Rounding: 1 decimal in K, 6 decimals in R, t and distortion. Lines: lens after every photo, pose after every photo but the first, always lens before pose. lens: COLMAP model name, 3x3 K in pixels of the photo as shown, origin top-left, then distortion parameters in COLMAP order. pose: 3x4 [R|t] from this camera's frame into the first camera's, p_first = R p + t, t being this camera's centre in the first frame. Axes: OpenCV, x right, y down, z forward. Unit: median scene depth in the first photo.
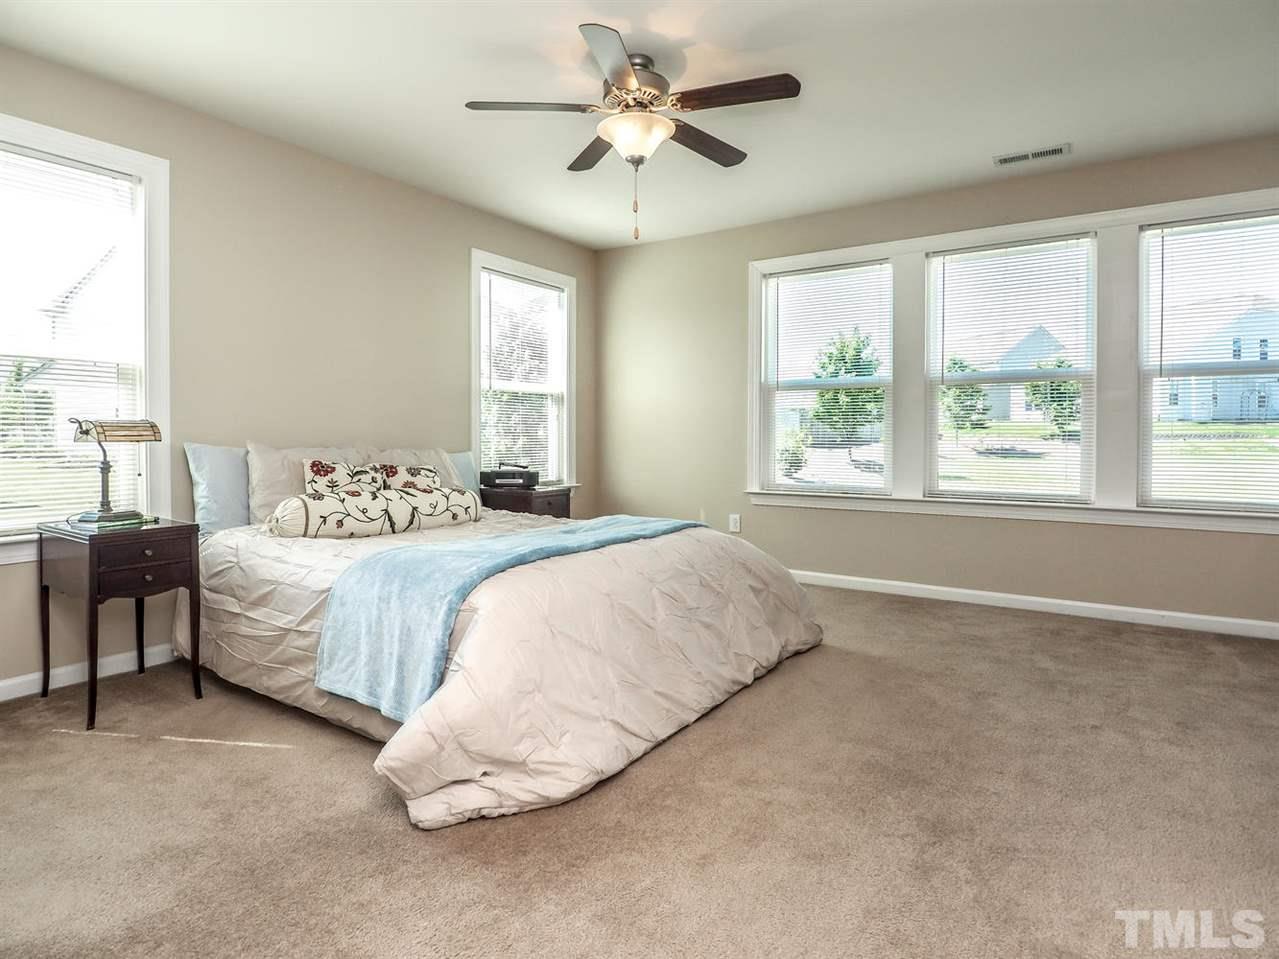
lens RADIAL K [[713.8, 0, 644.5], [0, 713.8, 449.9], [0, 0, 1]] dist [-0.000614, -0.001743]
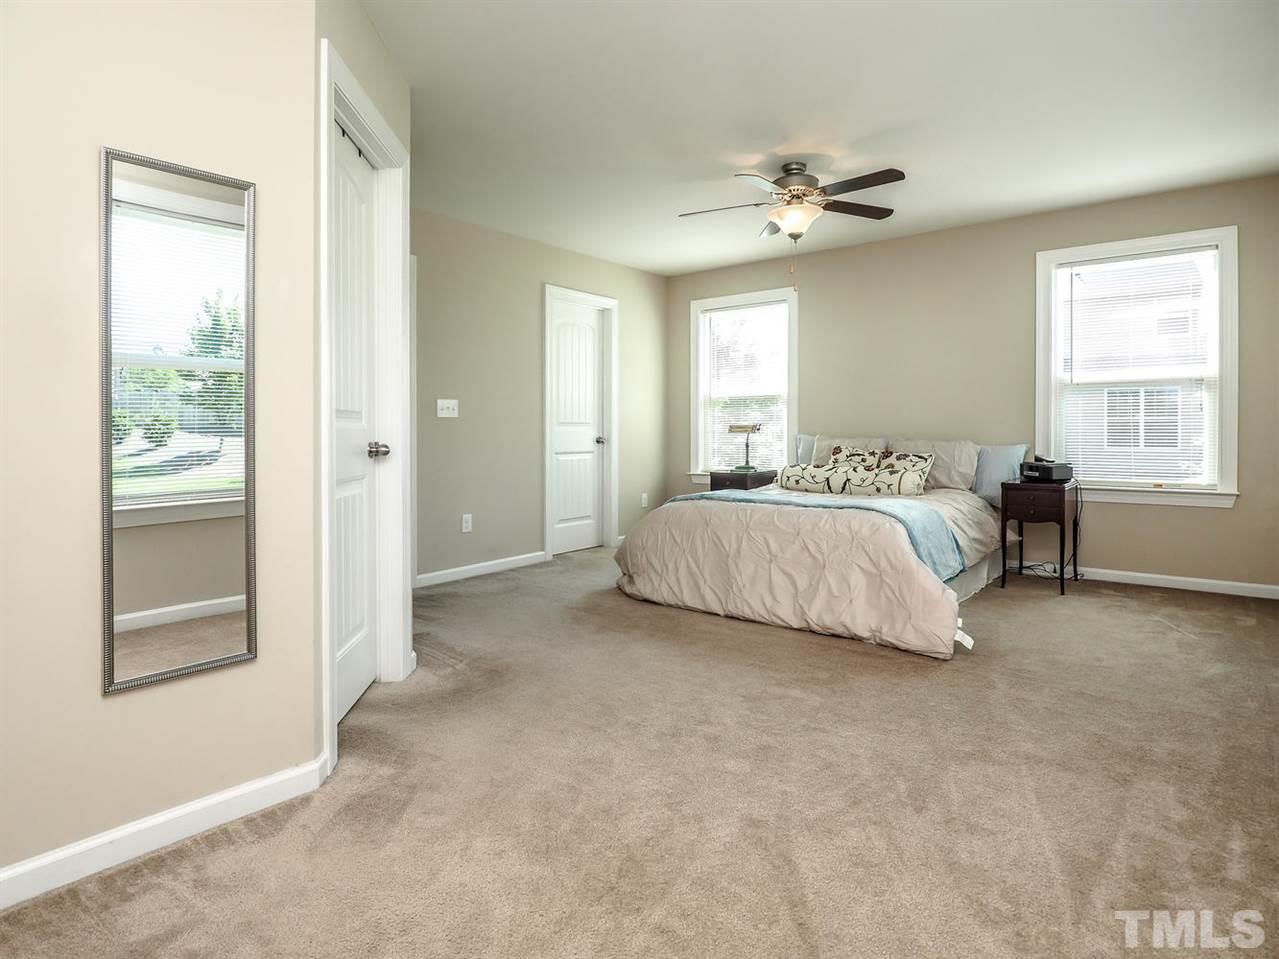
lens RADIAL K [[713.8, 0, 644.5], [0, 713.8, 449.9], [0, 0, 1]] dist [-0.000614, -0.001743]
pose [[-0.052786, 0.031753, -0.998101, 1.278924], [-0.012362, 0.999397, 0.032448, -0.024890], [0.998529, 0.014052, -0.052361, 0.705396]]
